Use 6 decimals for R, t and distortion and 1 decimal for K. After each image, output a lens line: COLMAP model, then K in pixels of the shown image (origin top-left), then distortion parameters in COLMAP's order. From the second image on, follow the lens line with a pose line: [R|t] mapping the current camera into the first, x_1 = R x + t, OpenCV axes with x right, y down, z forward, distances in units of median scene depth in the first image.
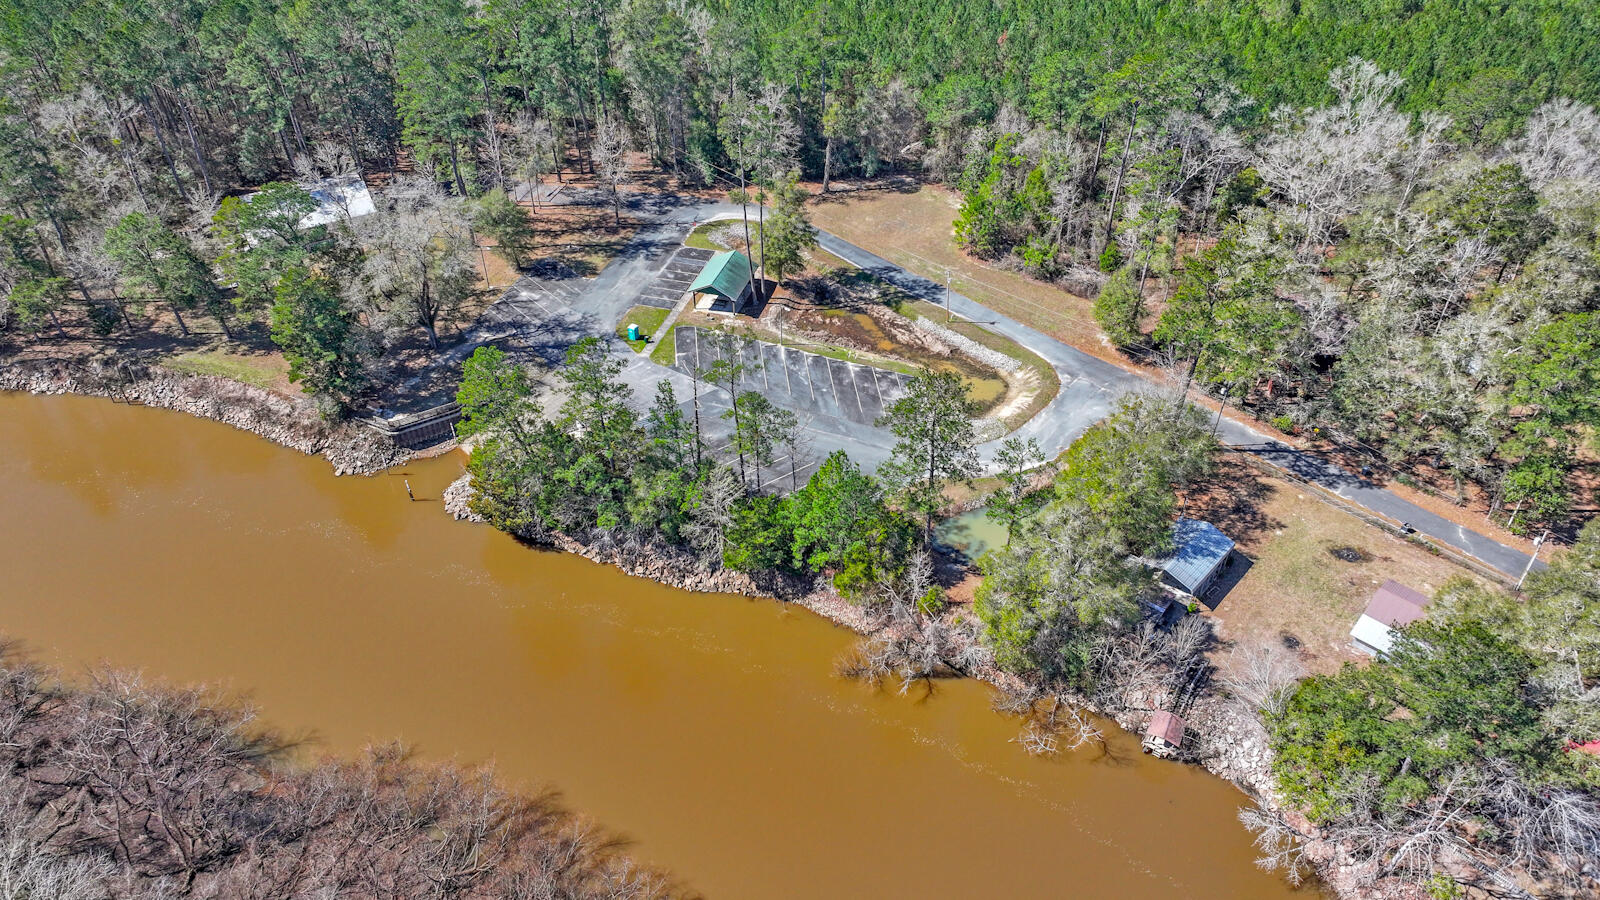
lens RADIAL K [[1124.4, 0, 800.0], [0, 1124.4, 450.0], [0, 0, 1]] dist [0.005202, 0.000777]
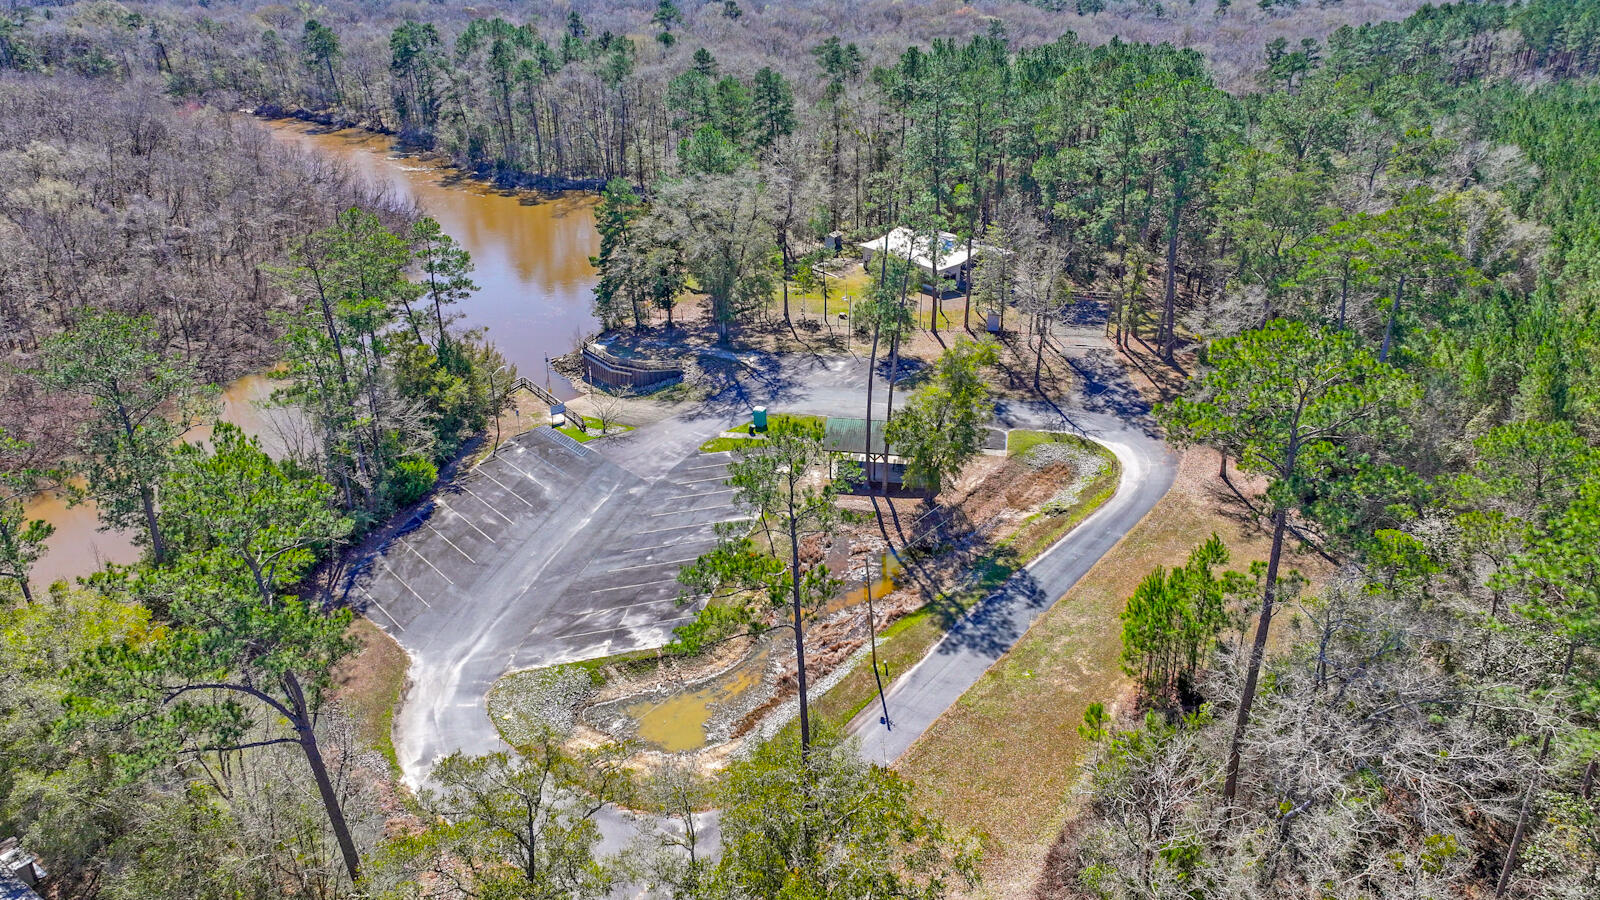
lens RADIAL K [[1124.4, 0, 800.0], [0, 1124.4, 450.0], [0, 0, 1]] dist [0.005202, 0.000777]
pose [[0.129913, 0.416210, -0.899940, 0.526968], [-0.630282, 0.735322, 0.249091, -0.281427], [0.765420, 0.534855, 0.357858, 0.720563]]
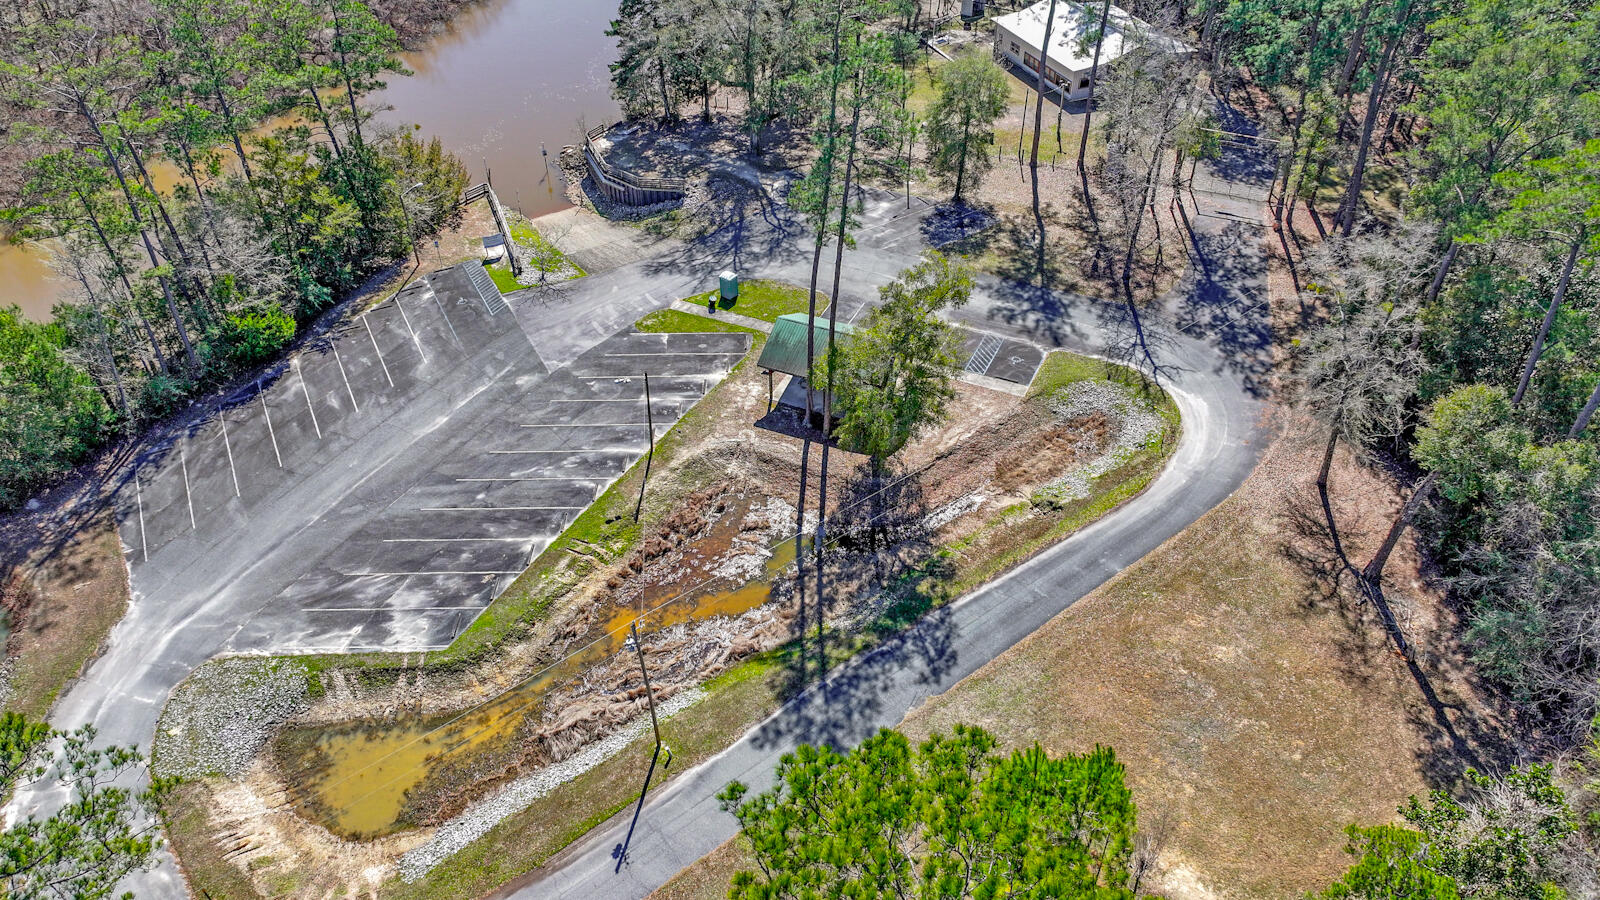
lens RADIAL K [[1124.4, 0, 800.0], [0, 1124.4, 450.0], [0, 0, 1]] dist [0.005202, 0.000777]
pose [[-0.124226, 0.630434, -0.766238, 0.335904], [-0.630509, 0.546122, 0.551551, -0.385943], [0.766176, 0.551637, 0.329652, 0.837506]]
